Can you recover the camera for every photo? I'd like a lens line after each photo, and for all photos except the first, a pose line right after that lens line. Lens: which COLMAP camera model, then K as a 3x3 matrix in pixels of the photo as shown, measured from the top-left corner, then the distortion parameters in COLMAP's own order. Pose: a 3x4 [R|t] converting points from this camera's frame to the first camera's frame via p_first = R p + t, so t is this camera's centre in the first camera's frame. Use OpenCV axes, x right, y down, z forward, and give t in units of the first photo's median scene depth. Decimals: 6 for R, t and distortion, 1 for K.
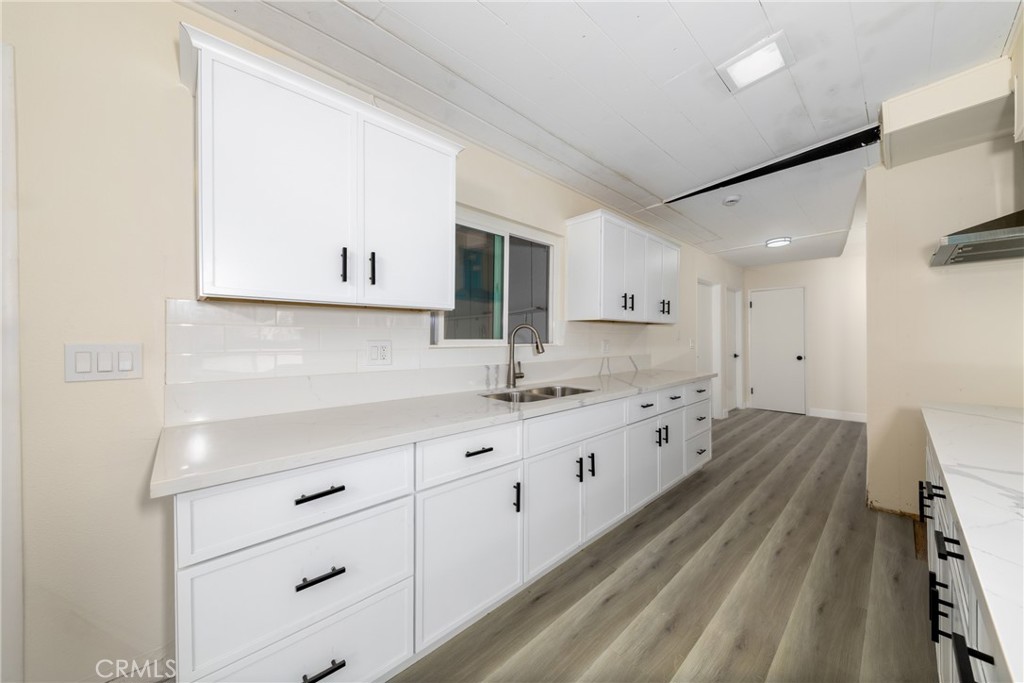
lens RADIAL K [[357.3, 0, 514.4], [0, 357.3, 338.9], [0, 0, 1]] dist [0.001650, -0.000002]
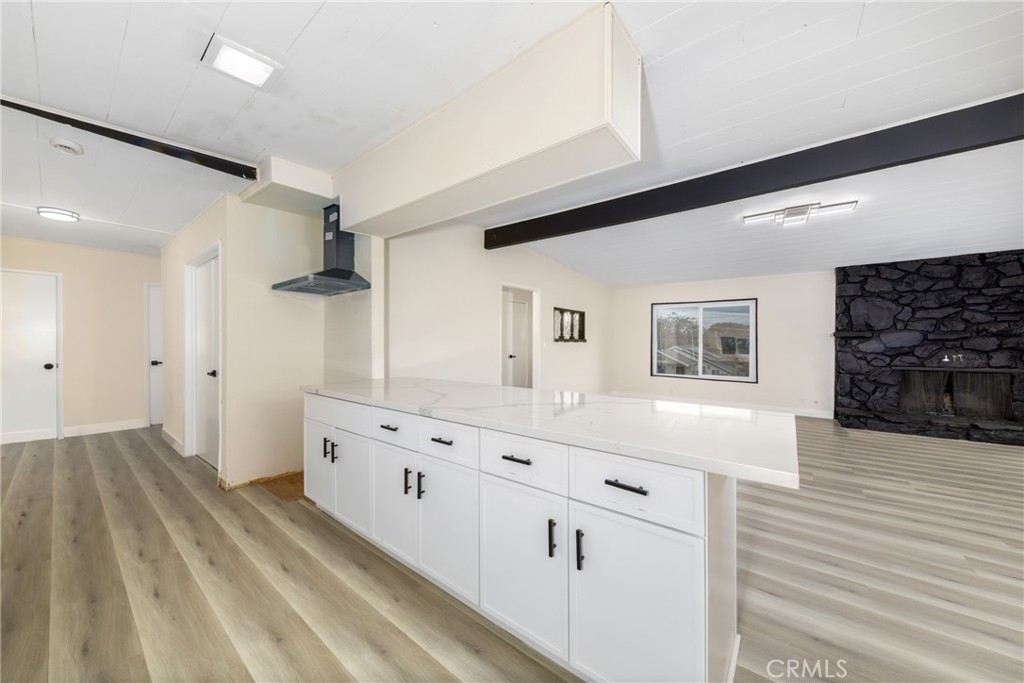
lens RADIAL K [[357.3, 0, 513.9], [0, 357.3, 345.8], [0, 0, 1]] dist [0.001650, -0.000002]
pose [[-0.159697, -0.003812, 0.987159, -0.256604], [-0.007187, 0.999971, 0.002699, -0.000566], [-0.987140, -0.006663, -0.159719, 0.253424]]
